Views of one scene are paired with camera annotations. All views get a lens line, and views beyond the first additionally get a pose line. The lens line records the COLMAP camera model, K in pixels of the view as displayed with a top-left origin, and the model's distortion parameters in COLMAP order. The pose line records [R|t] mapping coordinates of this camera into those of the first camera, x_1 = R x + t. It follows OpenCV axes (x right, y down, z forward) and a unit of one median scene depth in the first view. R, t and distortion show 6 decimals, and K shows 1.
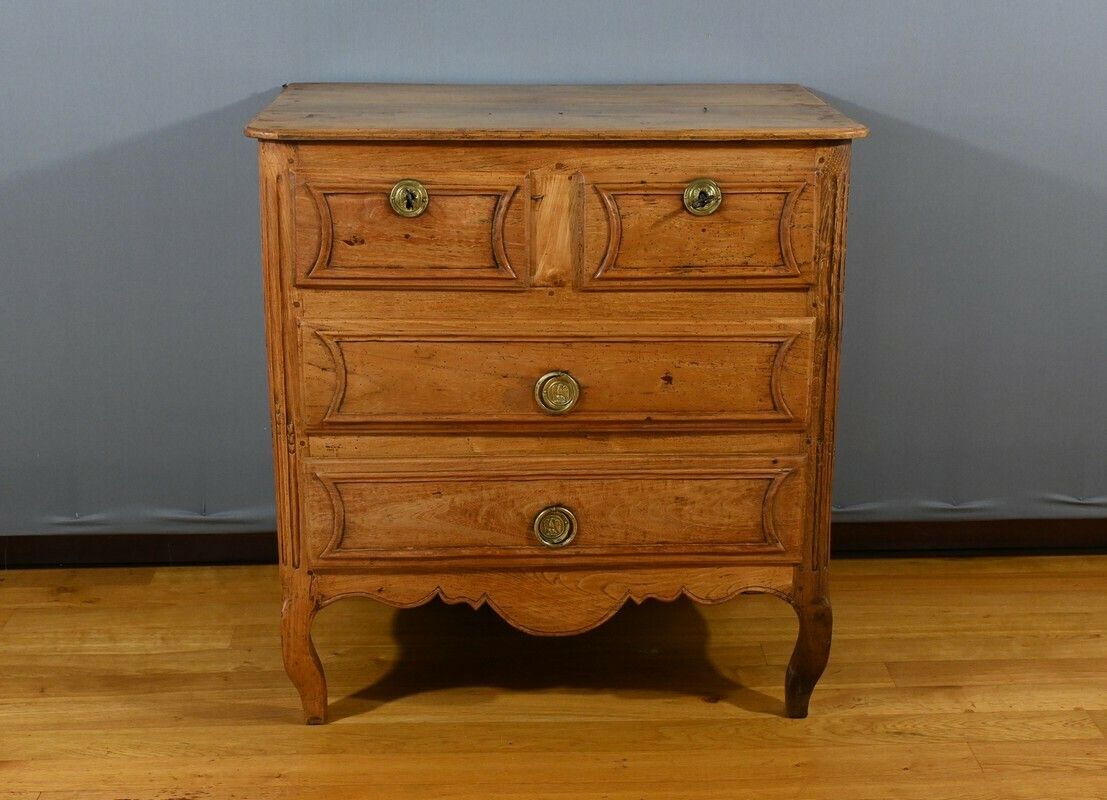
lens RADIAL K [[1714.9, 0, 567.1], [0, 1714.9, 398.6], [0, 0, 1]] dist [0.030858, 0.028701]
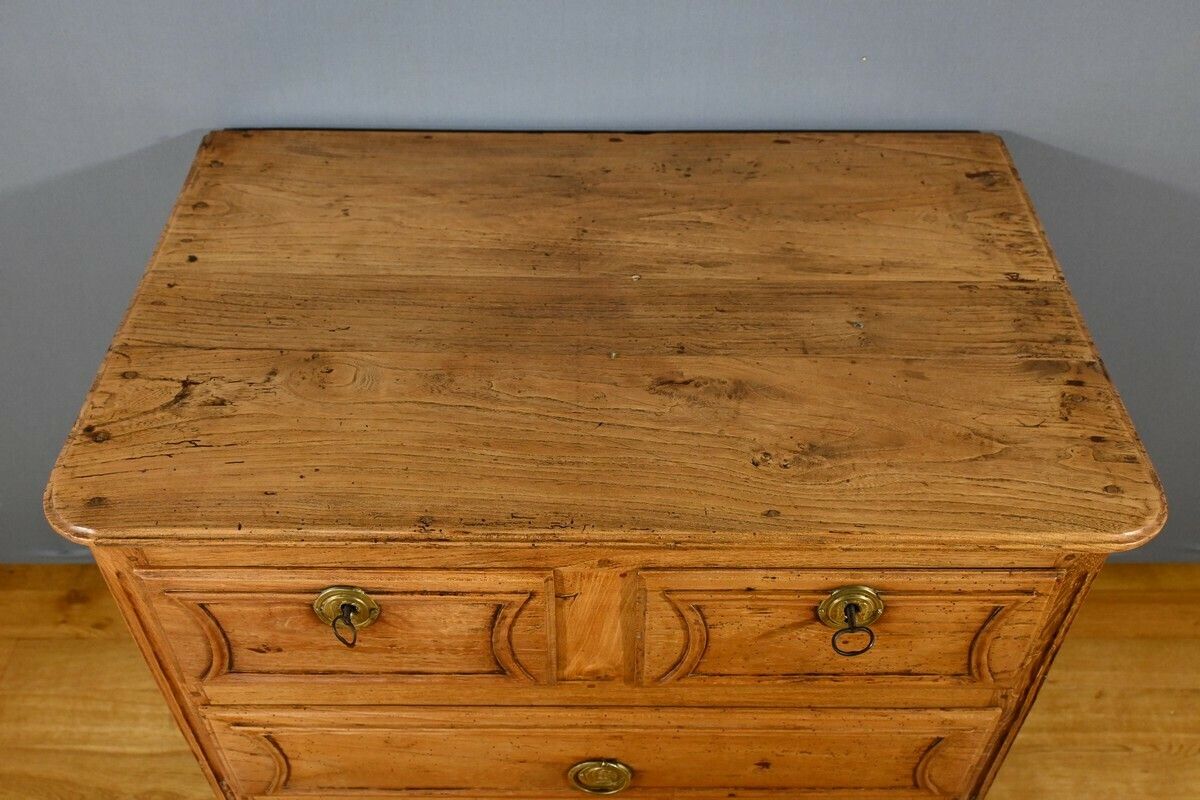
lens RADIAL K [[1157.3, 0, 600.0], [0, 1157.3, 400.0], [0, 0, 1]] dist [-0.000250, 0.013407]
pose [[0.999063, 0.030489, -0.030726, 0.003946], [-0.011931, 0.876306, 0.481607, -0.358095], [0.041610, -0.480789, 0.875849, 0.671161]]
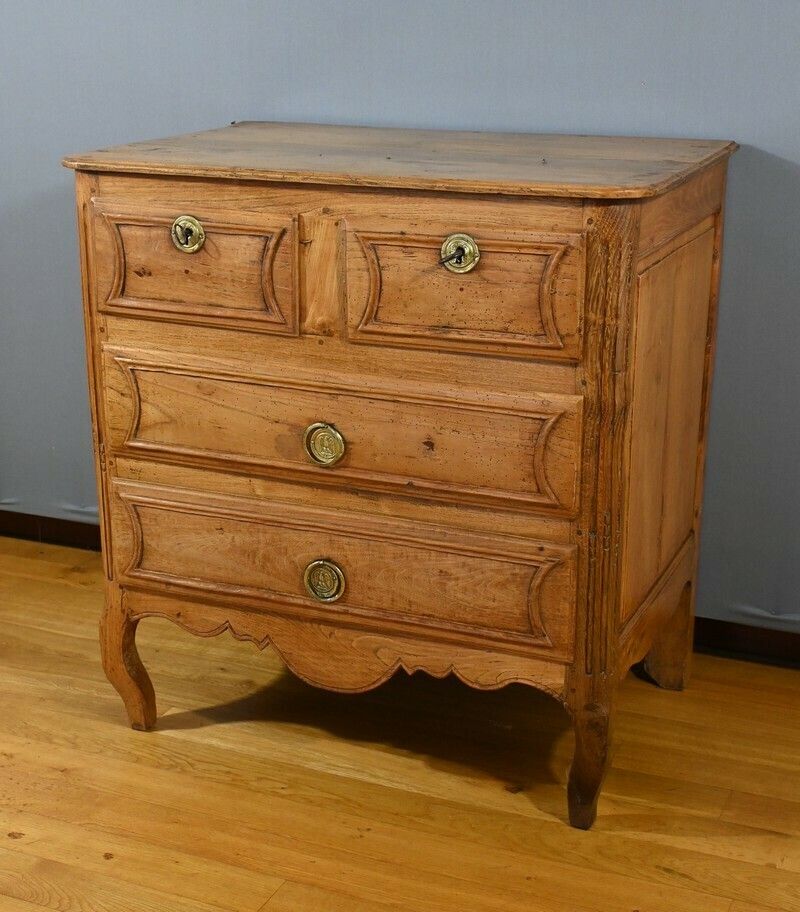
lens RADIAL K [[1545.7, 0, 399.8], [0, 1545.7, 474.8], [0, 0, 1]] dist [0.014482, 0.008840]
pose [[0.895188, 0.130359, -0.426198, 0.410668], [-0.117507, 0.991467, 0.056443, -0.041235], [0.429919, -0.000446, 0.902867, 0.227634]]
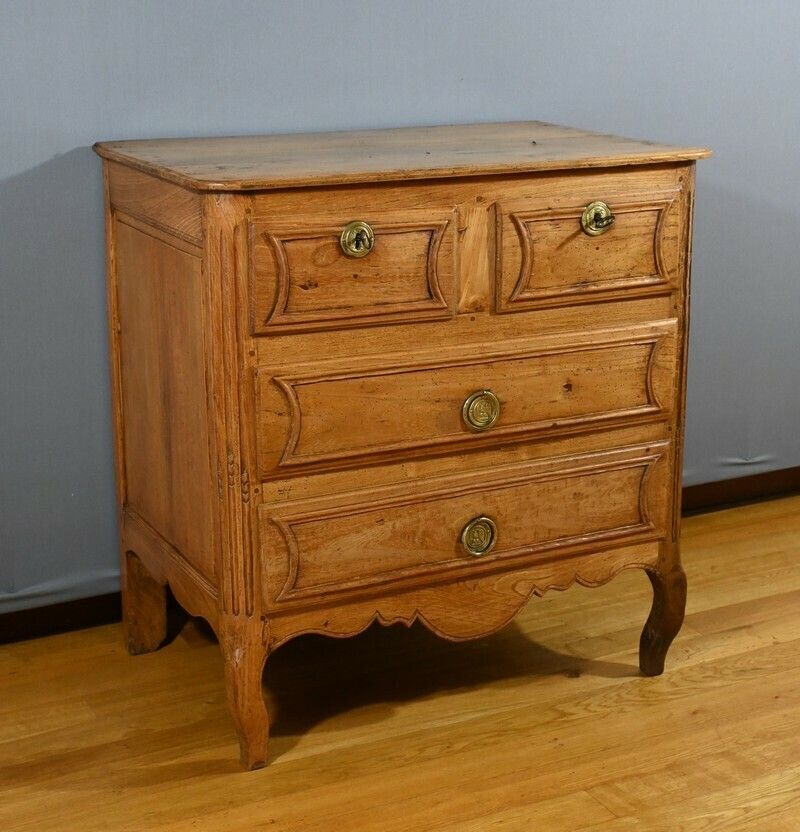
lens RADIAL K [[1568.8, 0, 400.0], [0, 1568.8, 416.0], [0, 0, 1]] dist [0.038131, -0.065622]
pose [[0.912855, -0.119268, 0.390476, -0.437511], [0.124272, 0.992169, 0.012529, -0.018850], [-0.388912, 0.037088, 0.920528, 0.117420]]
